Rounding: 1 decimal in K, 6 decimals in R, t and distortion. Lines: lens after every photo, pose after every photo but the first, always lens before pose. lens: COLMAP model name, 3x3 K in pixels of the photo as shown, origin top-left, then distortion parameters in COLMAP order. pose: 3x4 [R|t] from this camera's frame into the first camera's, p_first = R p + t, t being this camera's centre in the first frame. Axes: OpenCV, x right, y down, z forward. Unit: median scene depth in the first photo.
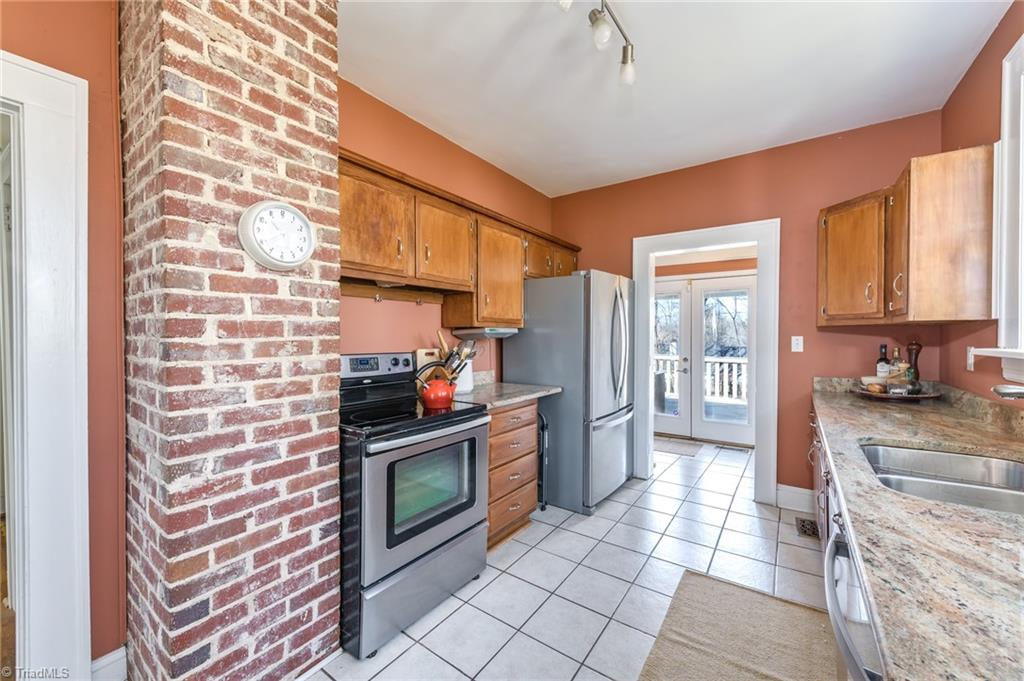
lens RADIAL K [[401.5, 0, 508.3], [0, 401.5, 338.6], [0, 0, 1]] dist [-0.000214, -0.000206]
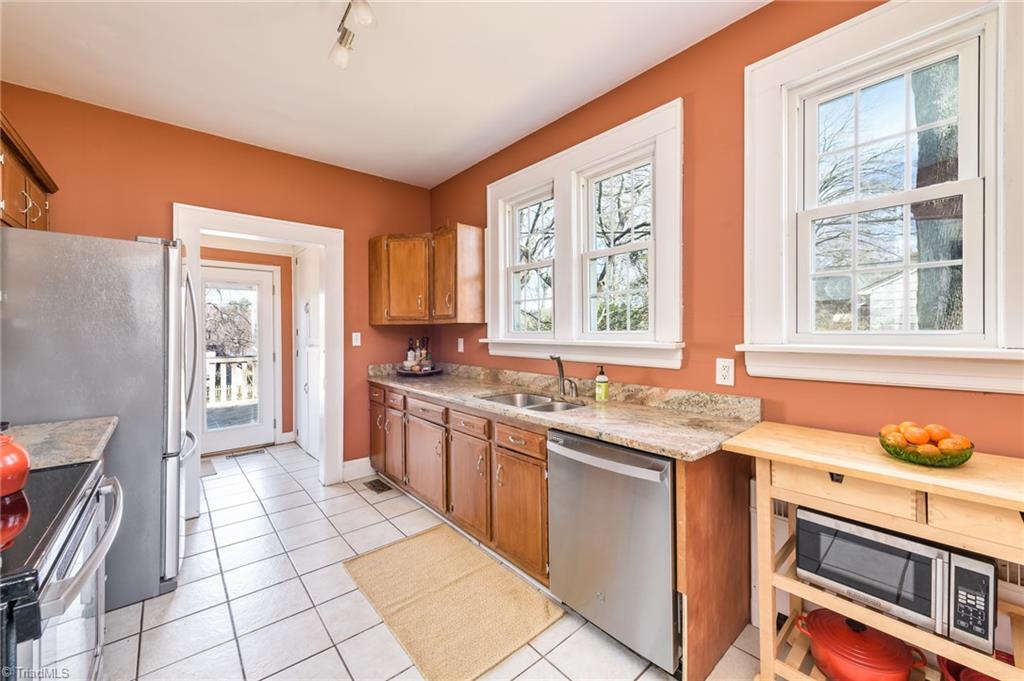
lens RADIAL K [[413.5, 0, 515.7], [0, 413.5, 334.1], [0, 0, 1]] dist [0.000593, 0.000023]
pose [[0.233966, -0.007655, 0.972215, -0.428478], [0.012569, 0.999909, 0.004849, -0.002512], [-0.972163, 0.011086, 0.234041, 0.290259]]
